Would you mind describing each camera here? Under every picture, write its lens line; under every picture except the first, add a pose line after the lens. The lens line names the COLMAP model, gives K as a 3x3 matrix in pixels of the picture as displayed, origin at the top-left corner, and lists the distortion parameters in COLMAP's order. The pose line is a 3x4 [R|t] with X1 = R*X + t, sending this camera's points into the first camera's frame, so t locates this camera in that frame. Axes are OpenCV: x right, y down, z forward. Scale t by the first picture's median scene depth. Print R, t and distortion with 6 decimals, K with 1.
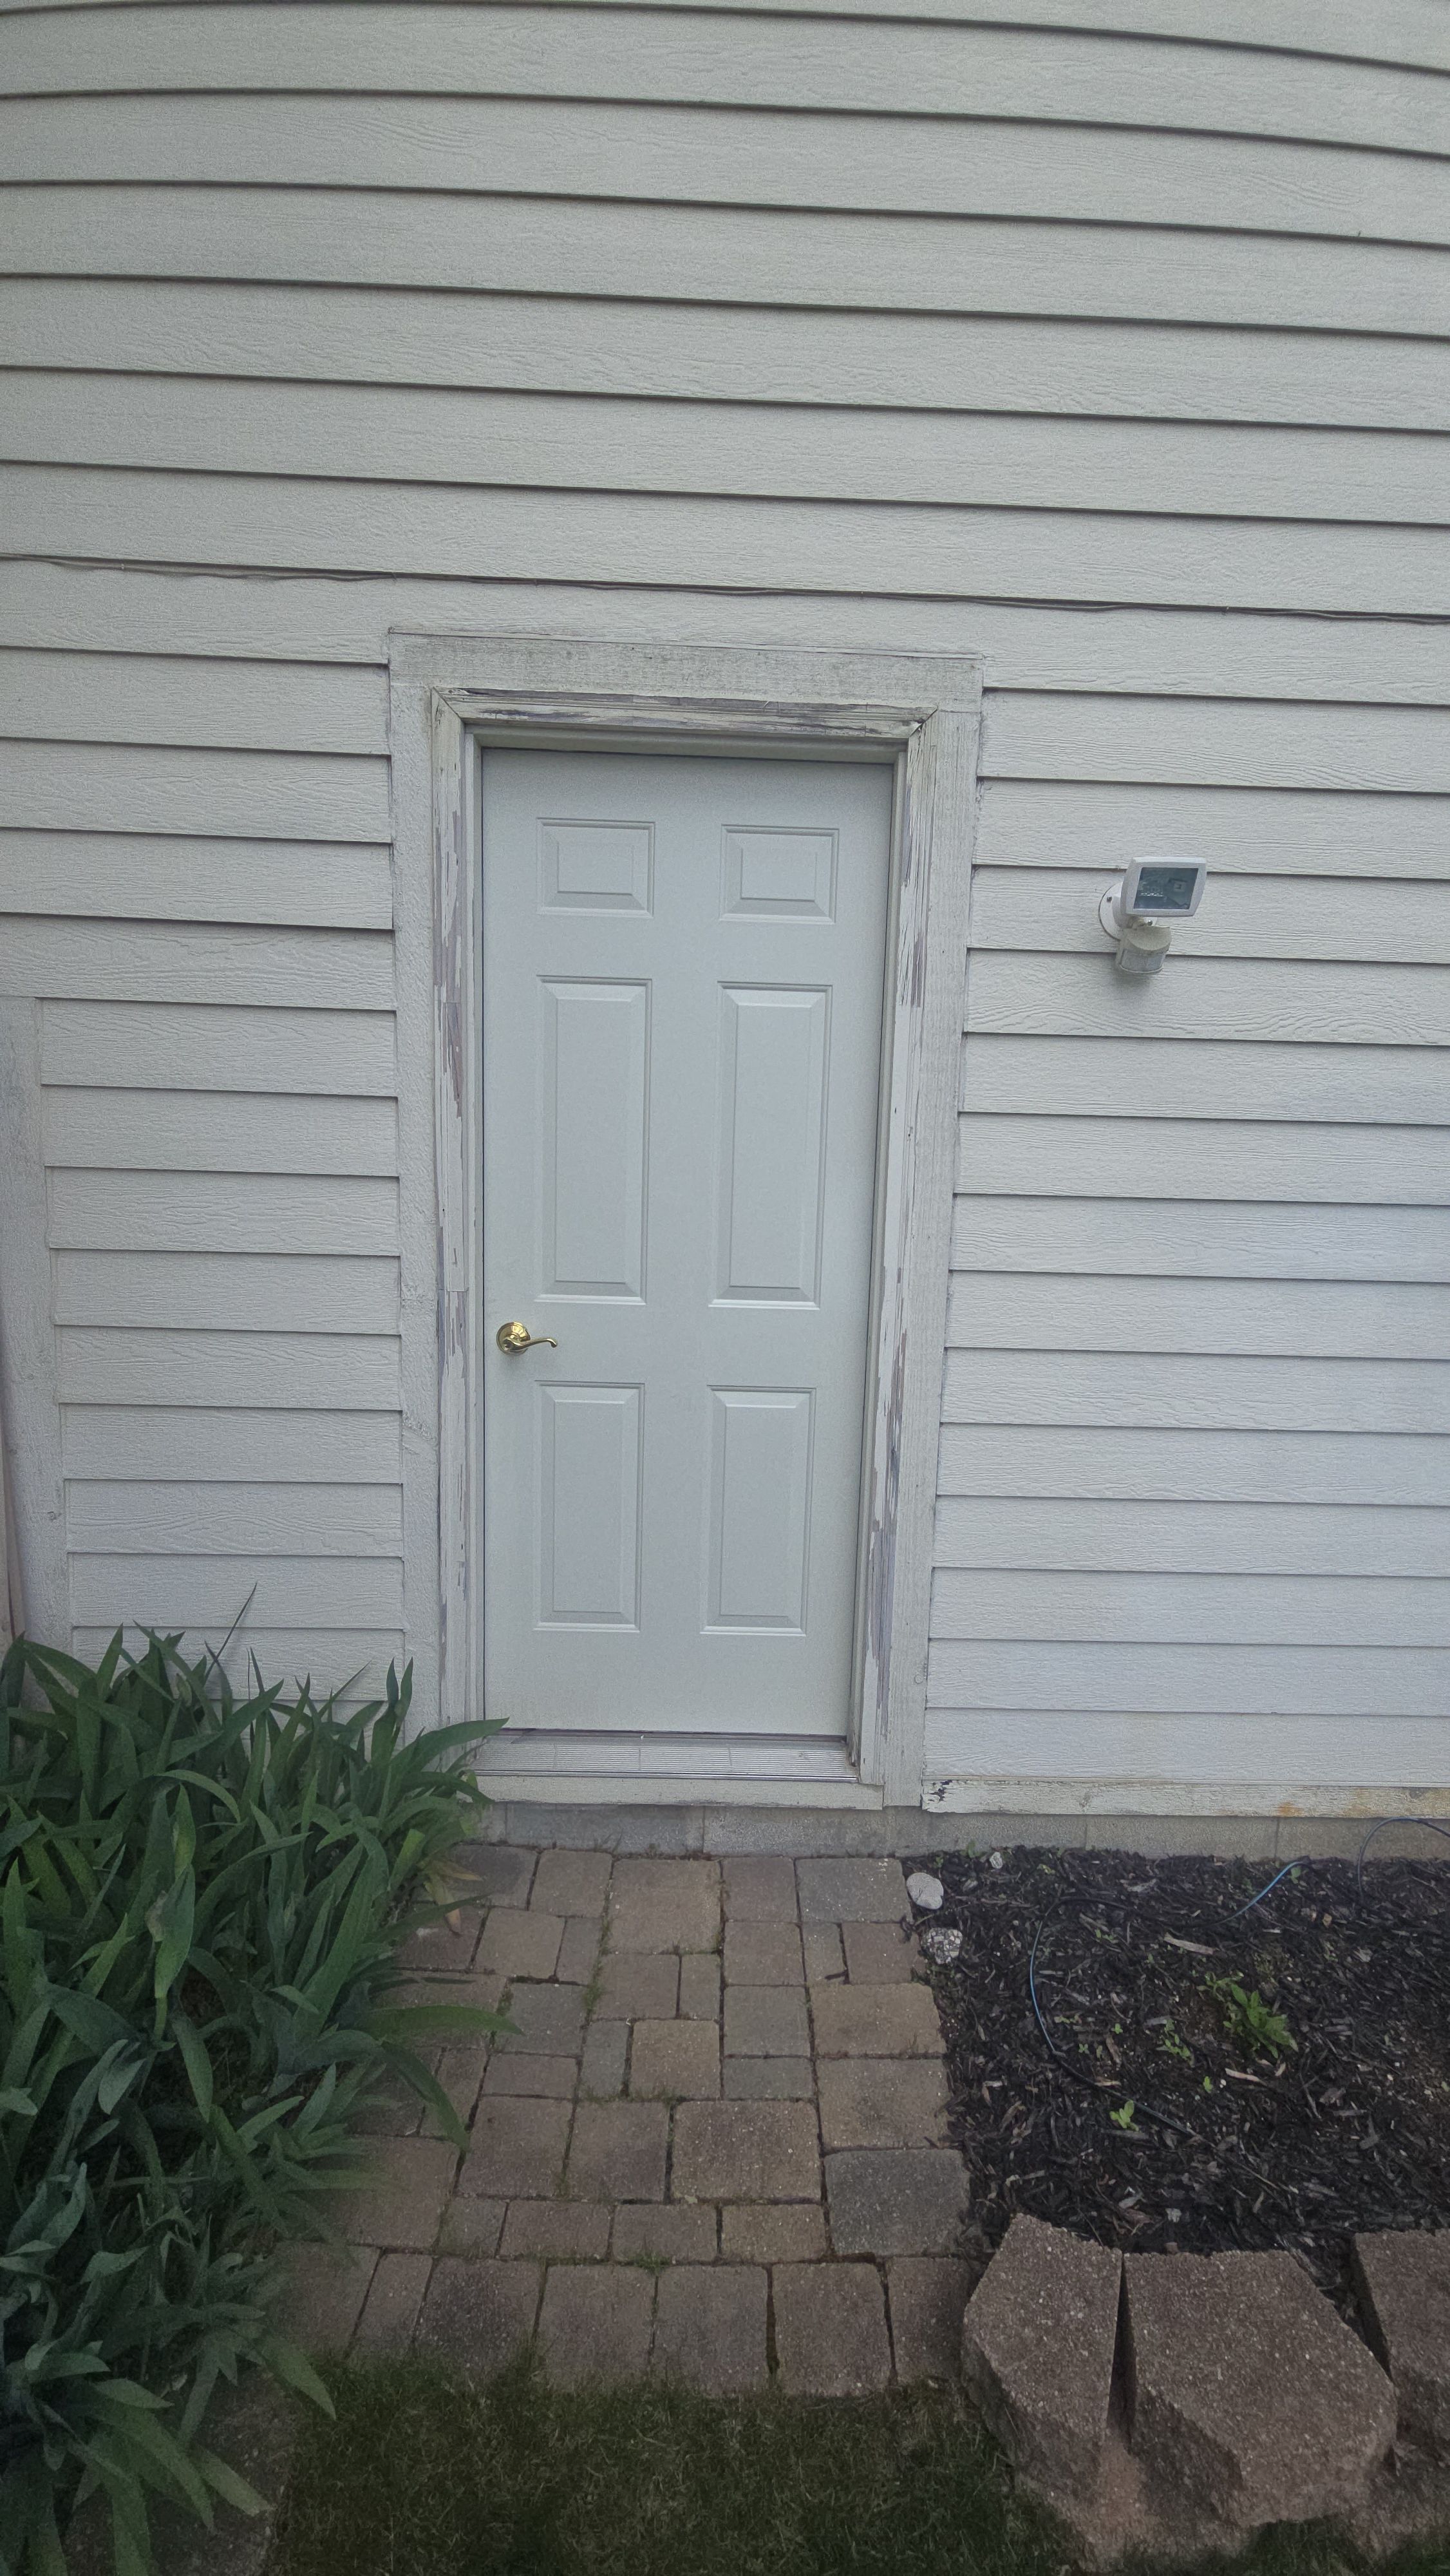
lens RADIAL K [[1037.0, 0, 732.4], [0, 1037.0, 1287.6], [0, 0, 1]] dist [0.001922, -0.000305]
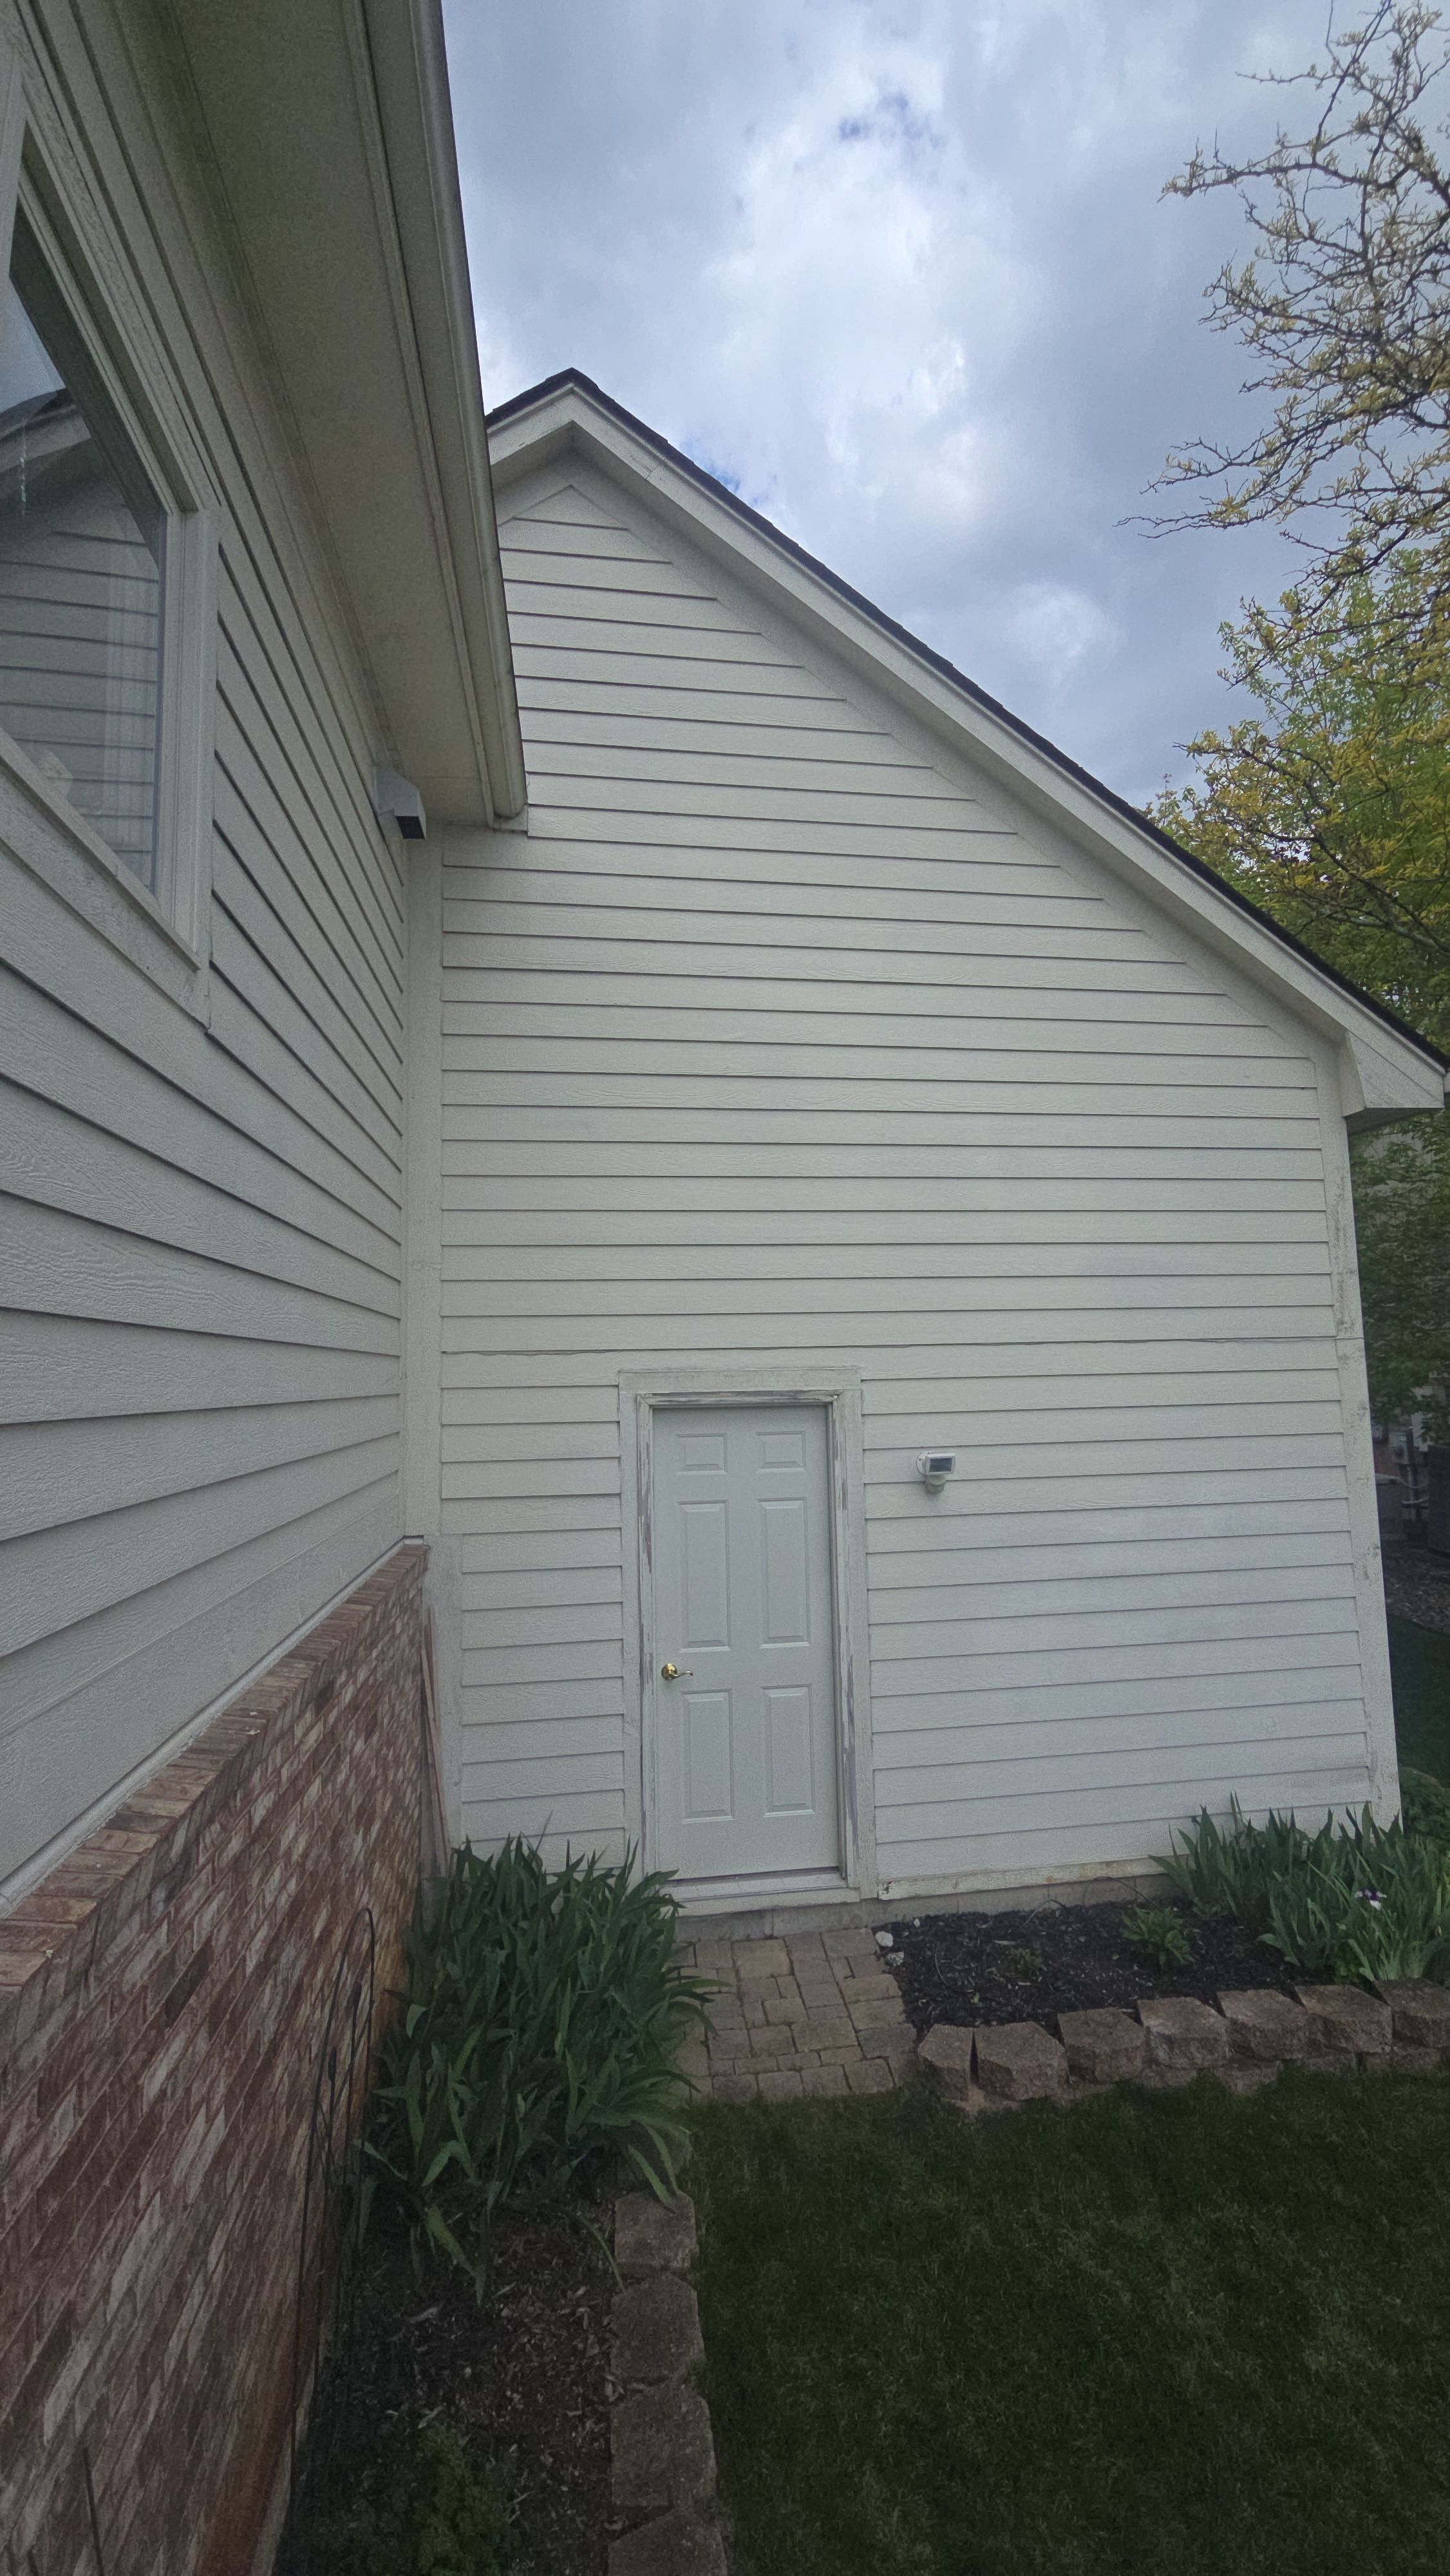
lens RADIAL K [[1037.0, 0, 732.4], [0, 1037.0, 1287.6], [0, 0, 1]] dist [0.001922, -0.000305]
pose [[0.991424, -0.038250, 0.124963, -0.325397], [0.064769, 0.974325, -0.215630, -0.256220], [-0.113507, 0.221875, 0.968446, -1.261827]]
